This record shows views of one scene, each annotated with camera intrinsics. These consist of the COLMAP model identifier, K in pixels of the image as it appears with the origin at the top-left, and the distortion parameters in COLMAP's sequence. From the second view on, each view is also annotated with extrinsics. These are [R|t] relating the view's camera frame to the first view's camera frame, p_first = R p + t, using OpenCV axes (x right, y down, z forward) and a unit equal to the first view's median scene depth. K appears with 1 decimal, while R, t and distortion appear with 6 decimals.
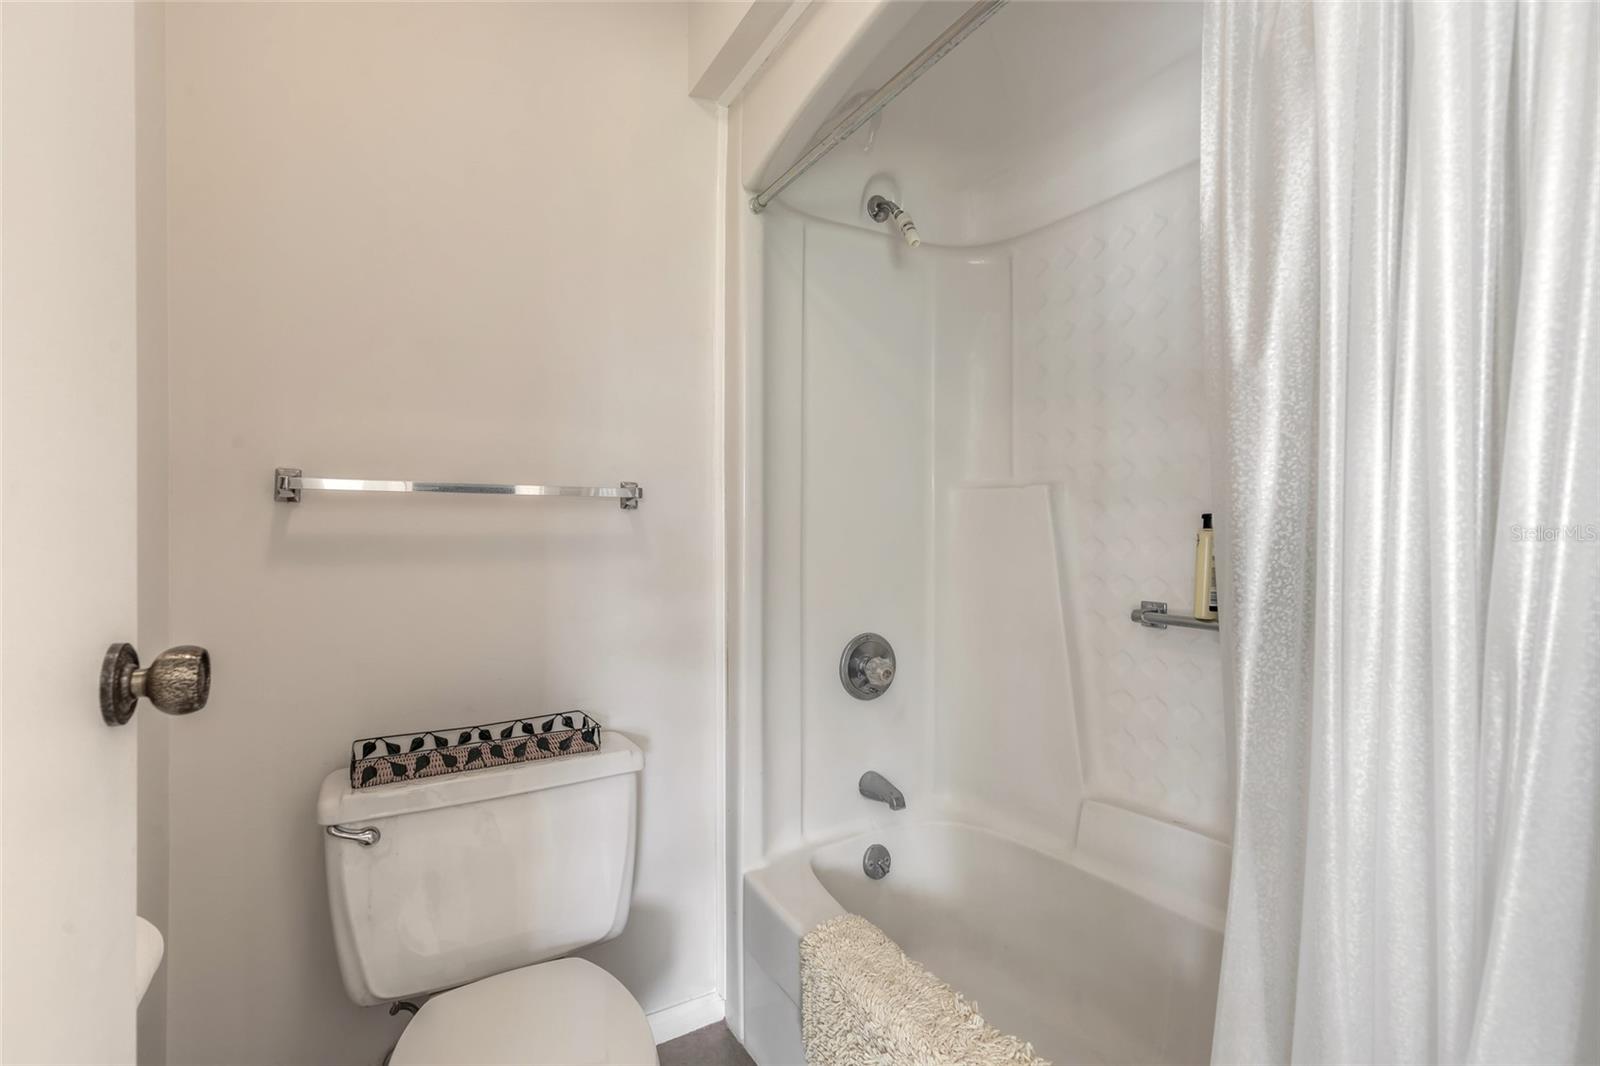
lens RADIAL K [[722.4, 0, 795.2], [0, 722.4, 538.9], [0, 0, 1]] dist [0.010025, -0.001329]
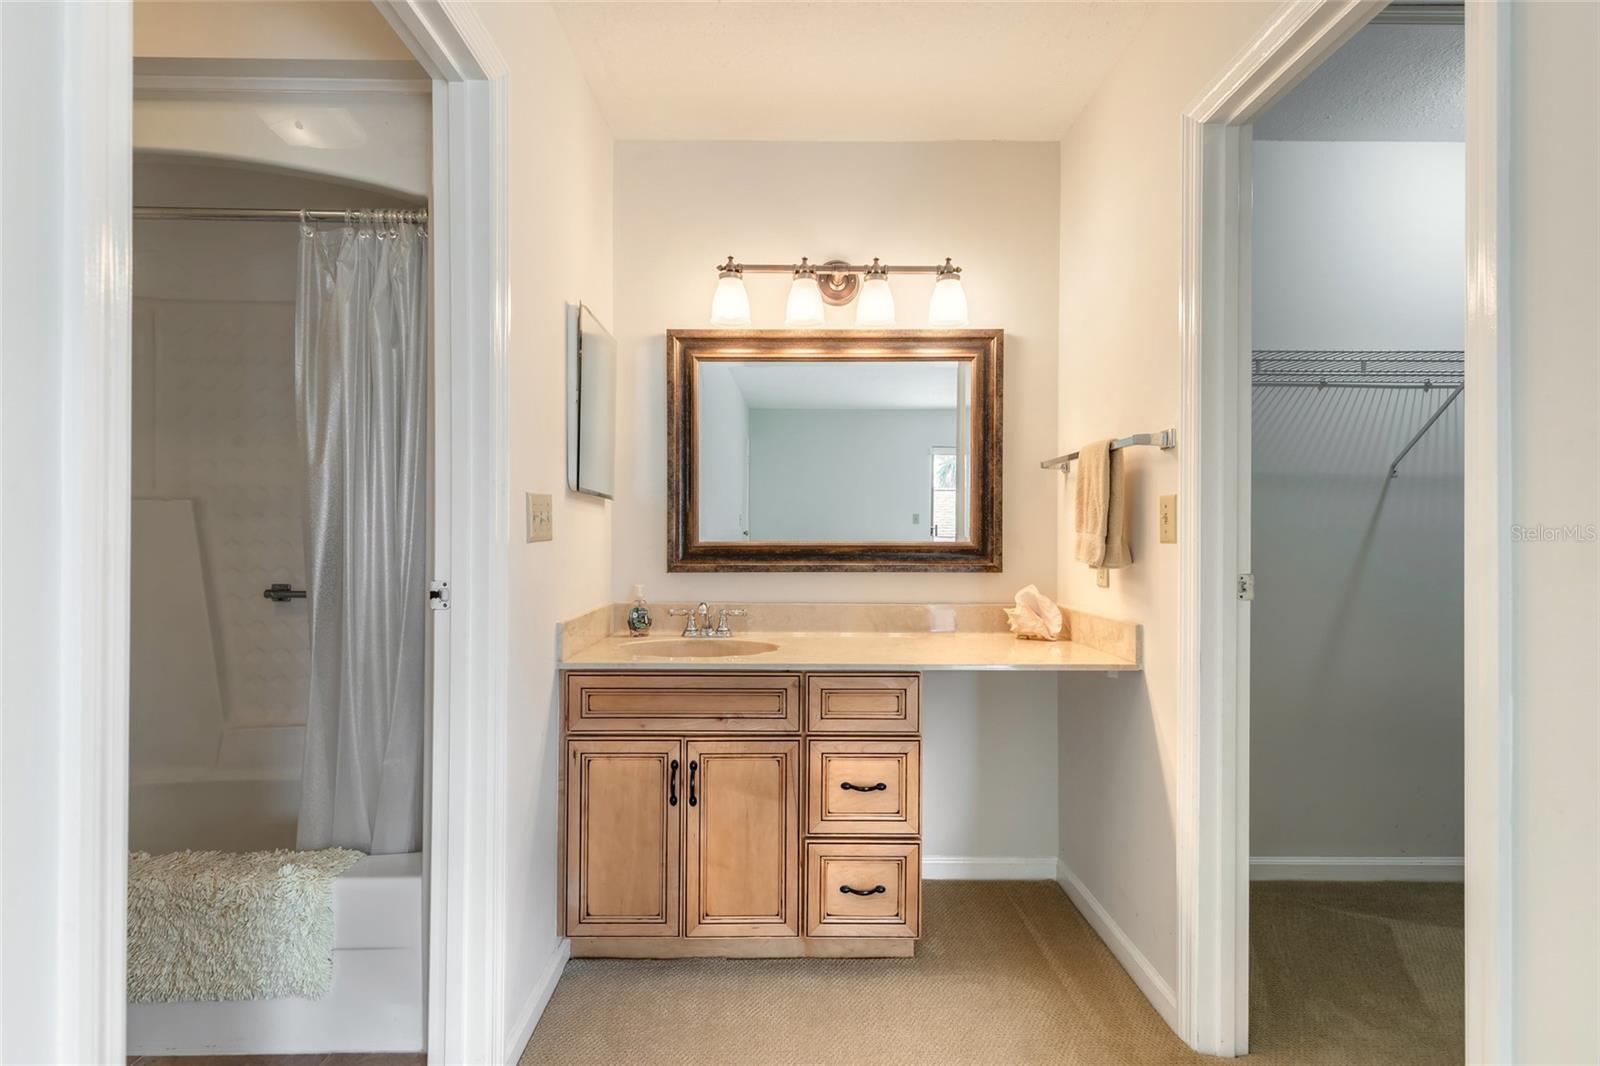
lens RADIAL K [[722.4, 0, 795.2], [0, 722.4, 538.9], [0, 0, 1]] dist [0.010025, -0.001329]
pose [[0.491485, 0.004782, 0.870873, -0.646778], [0.002921, 0.999970, -0.007139, 0.017499], [-0.870881, 0.006053, 0.491457, -1.482573]]
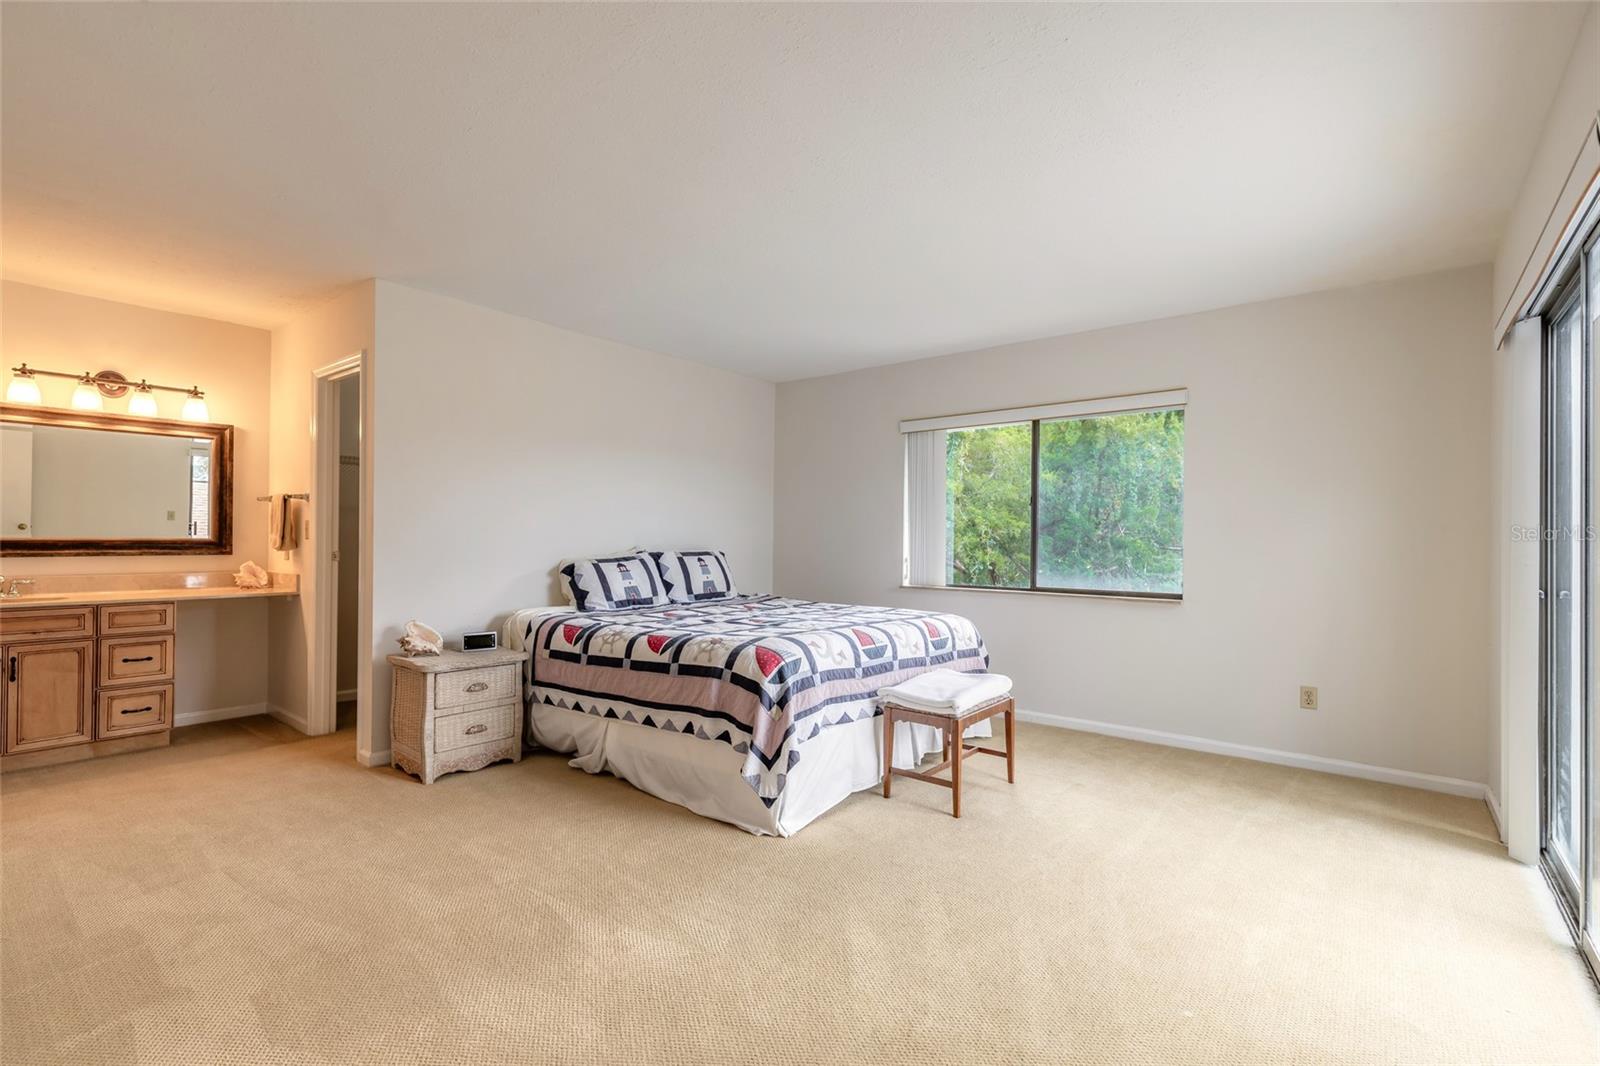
lens RADIAL K [[722.4, 0, 795.2], [0, 722.4, 538.9], [0, 0, 1]] dist [0.010025, -0.001329]
pose [[-0.354536, -0.000778, 0.935042, -4.935127], [-0.000322, 1.000000, 0.000710, 0.007456], [-0.935042, -0.000049, -0.354537, -3.019689]]
